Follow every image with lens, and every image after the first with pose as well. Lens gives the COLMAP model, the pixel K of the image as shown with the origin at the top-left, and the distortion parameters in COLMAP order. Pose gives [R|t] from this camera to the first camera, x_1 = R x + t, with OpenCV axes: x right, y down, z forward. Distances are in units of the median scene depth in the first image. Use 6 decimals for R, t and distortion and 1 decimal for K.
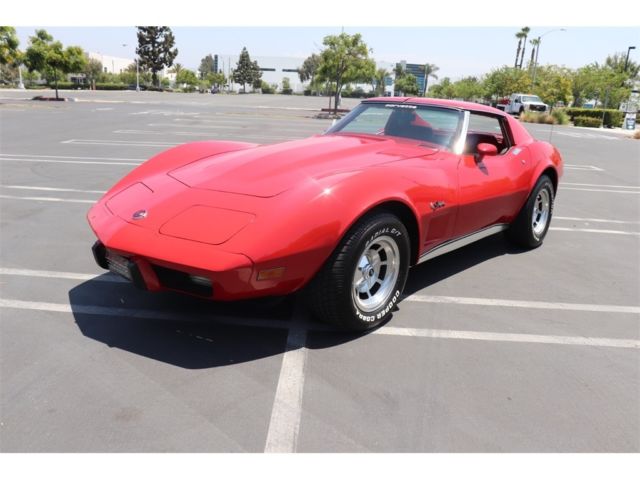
lens RADIAL K [[536.5, 0, 315.0], [0, 536.5, 227.8], [0, 0, 1]] dist [-0.174896, 0.168874]
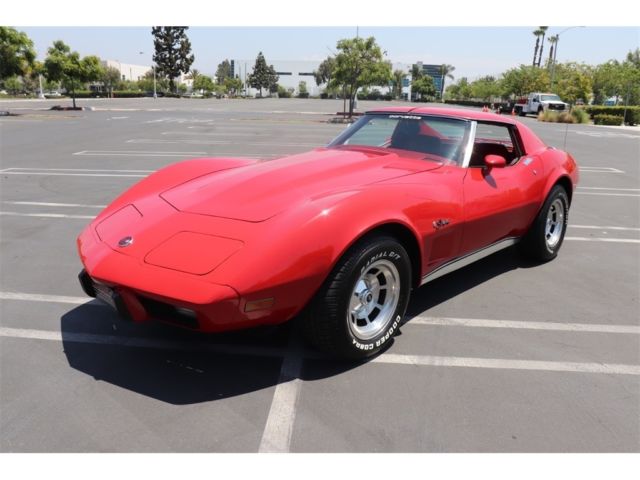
lens RADIAL K [[536.5, 0, 315.0], [0, 536.5, 227.8], [0, 0, 1]] dist [-0.174896, 0.168874]
pose [[0.999261, -0.014306, -0.035685, 0.003787], [0.014116, 0.999885, -0.005557, -0.003174], [0.035760, 0.005049, 0.999348, 0.004085]]
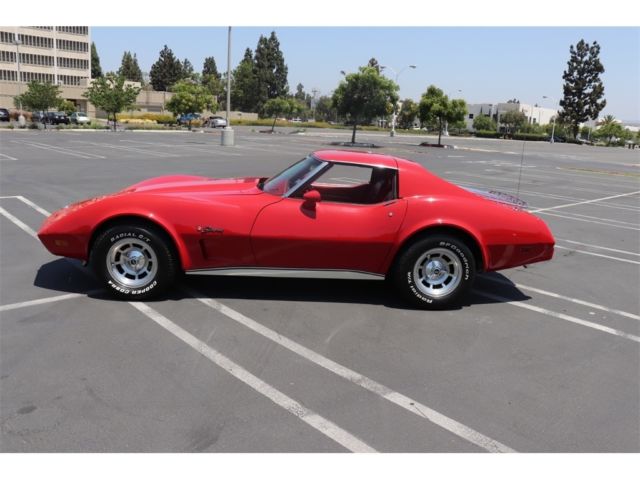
lens RADIAL K [[536.5, 0, 315.0], [0, 536.5, 227.8], [0, 0, 1]] dist [-0.174896, 0.168874]
pose [[0.707892, 0.126271, -0.694942, 0.126996], [-0.189893, 0.981689, -0.015058, -0.007422], [0.680316, 0.142624, 0.718908, 0.022235]]
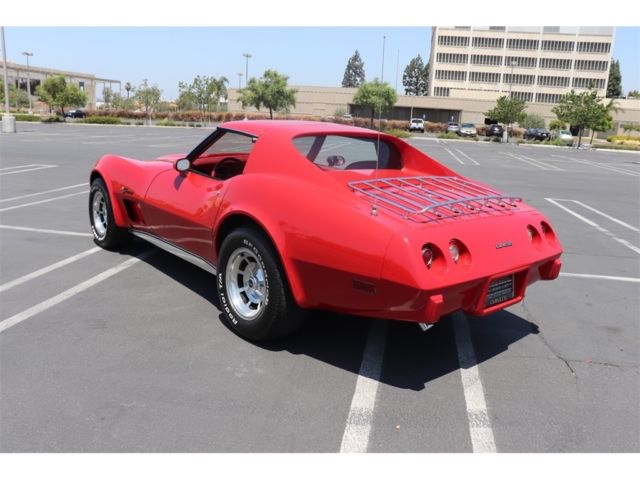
lens RADIAL K [[536.5, 0, 315.0], [0, 536.5, 227.8], [0, 0, 1]] dist [-0.174896, 0.168874]
pose [[-0.134412, 0.149134, -0.979639, 0.144498], [-0.297085, 0.937069, 0.183415, -0.032959], [0.945343, 0.315690, -0.081648, 0.151441]]
